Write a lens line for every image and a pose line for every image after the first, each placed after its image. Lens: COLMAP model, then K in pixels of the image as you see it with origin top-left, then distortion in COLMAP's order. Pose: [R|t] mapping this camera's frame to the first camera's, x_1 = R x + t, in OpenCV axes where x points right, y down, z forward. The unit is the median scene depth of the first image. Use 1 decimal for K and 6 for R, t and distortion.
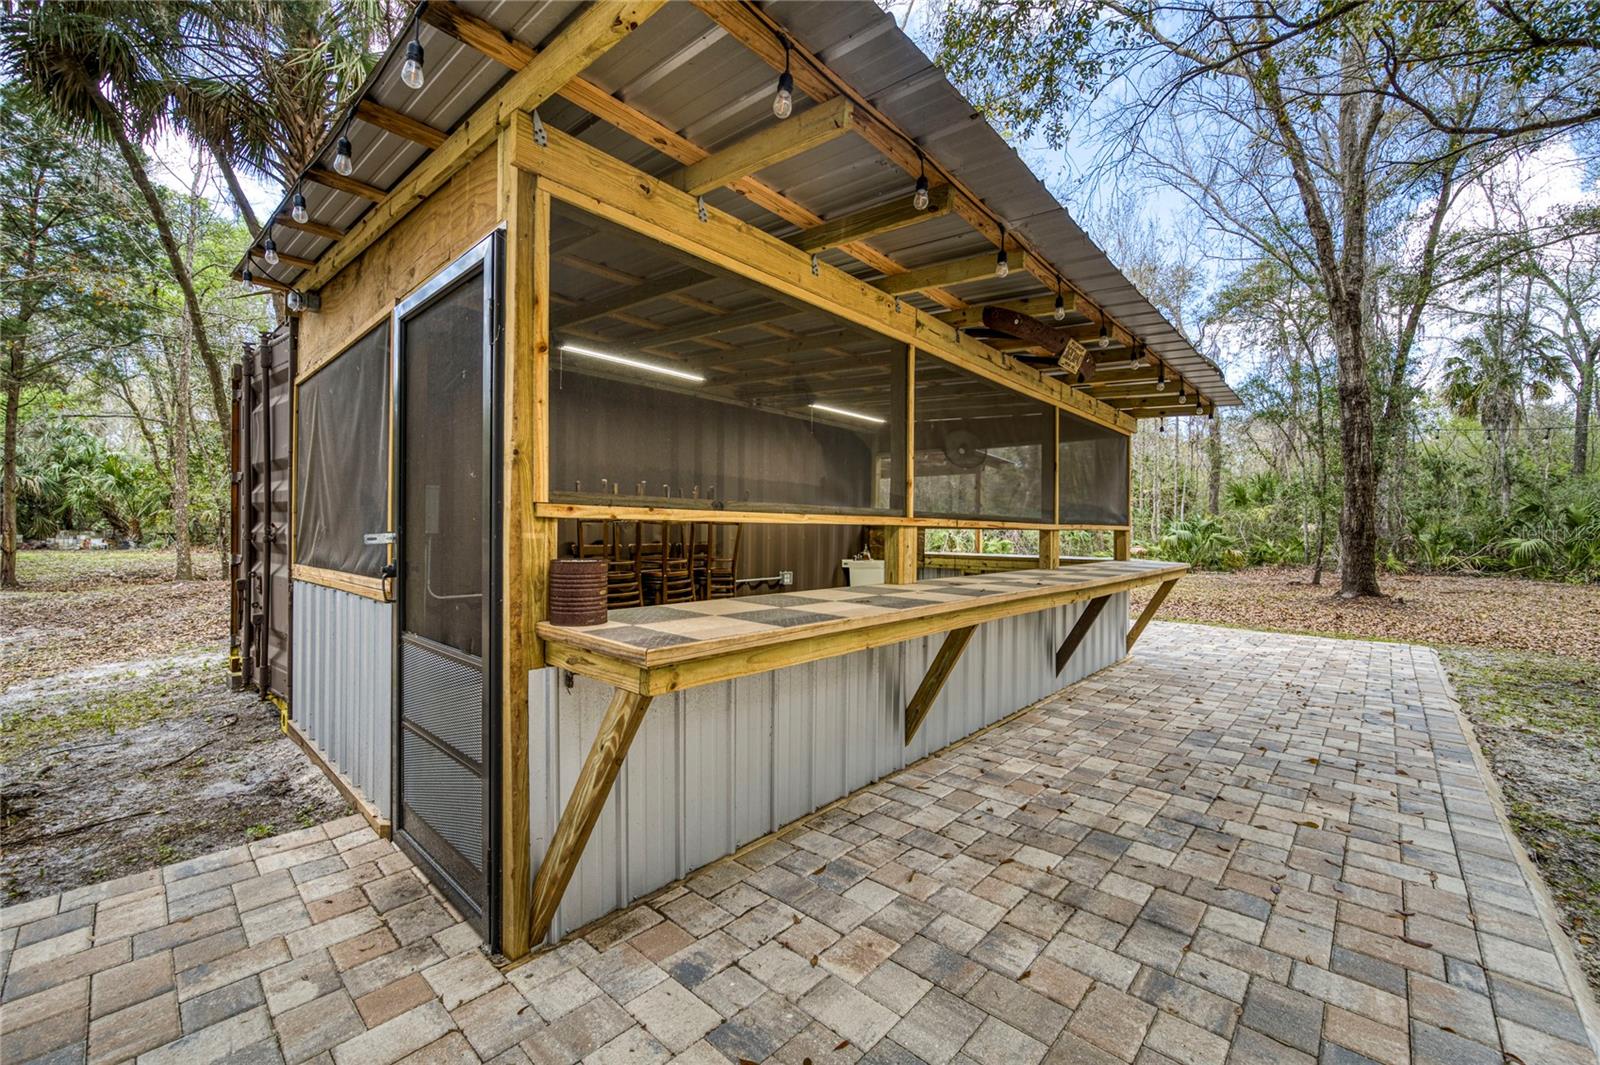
lens RADIAL K [[632.8, 0, 807.7], [0, 632.8, 538.4], [0, 0, 1]] dist [0.001252, 0.000308]
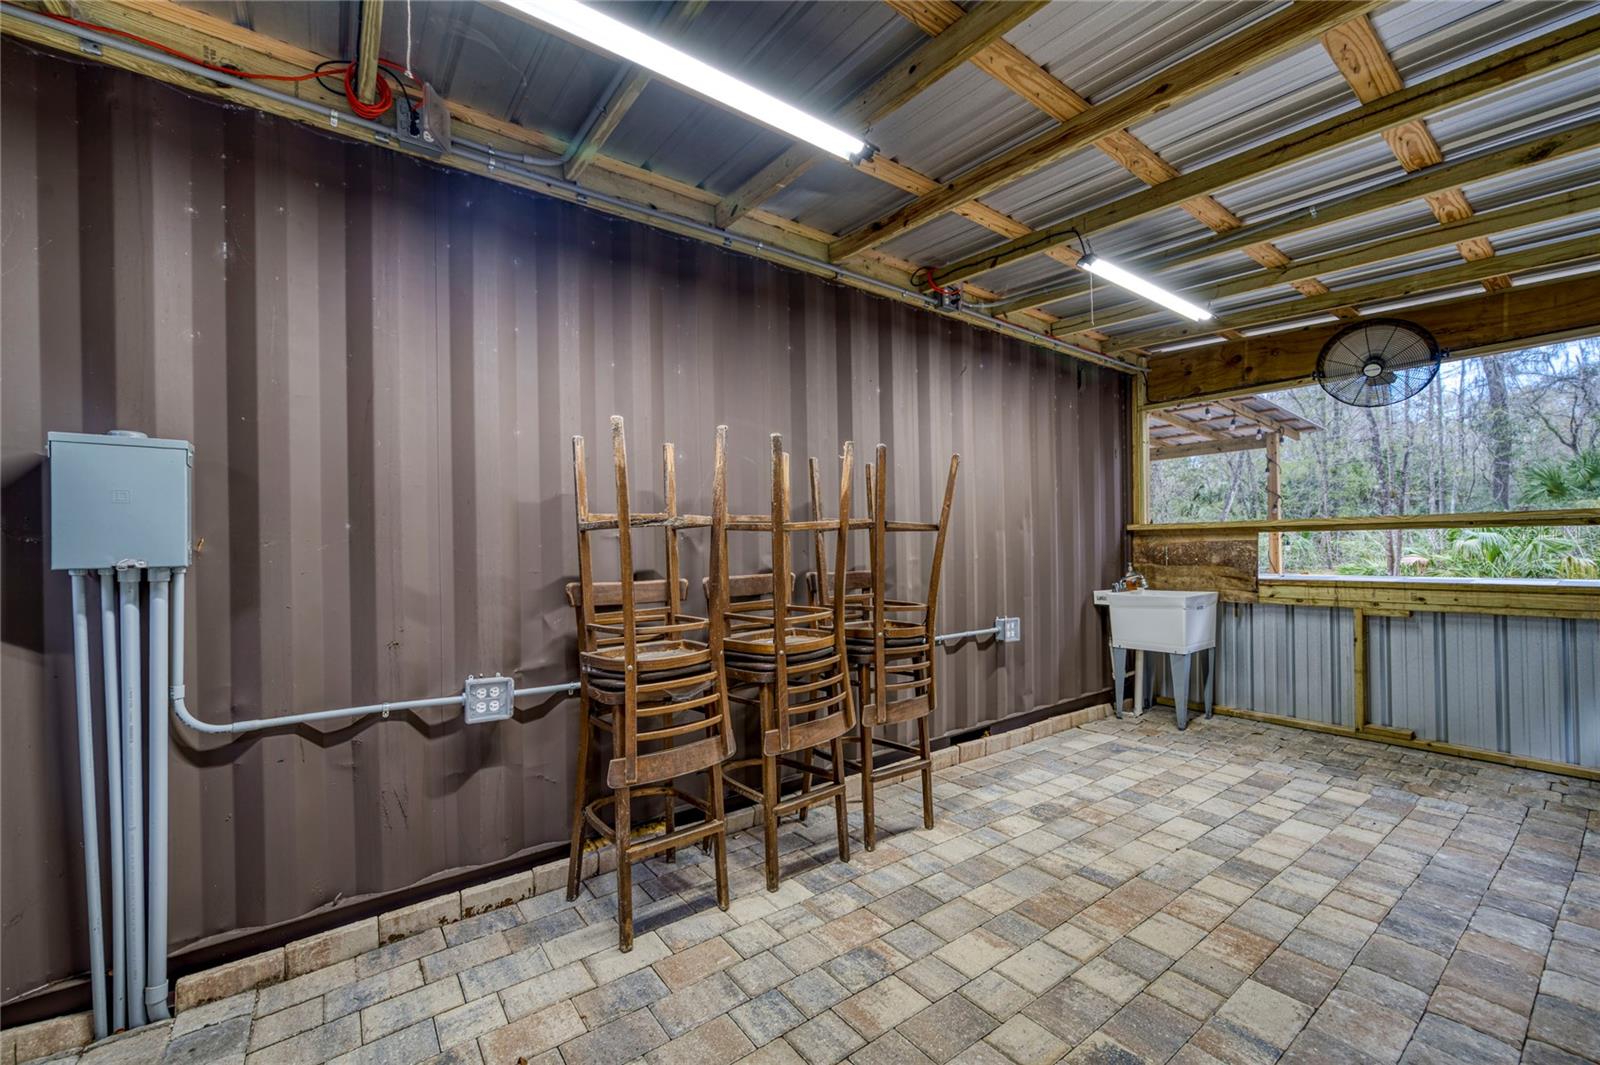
lens RADIAL K [[632.8, 0, 807.7], [0, 632.8, 538.4], [0, 0, 1]] dist [0.001252, 0.000308]
pose [[0.977758, -0.029348, -0.207672, -0.088717], [0.023346, 0.999238, -0.031293, -0.002288], [0.208432, 0.025749, 0.977698, 0.442723]]
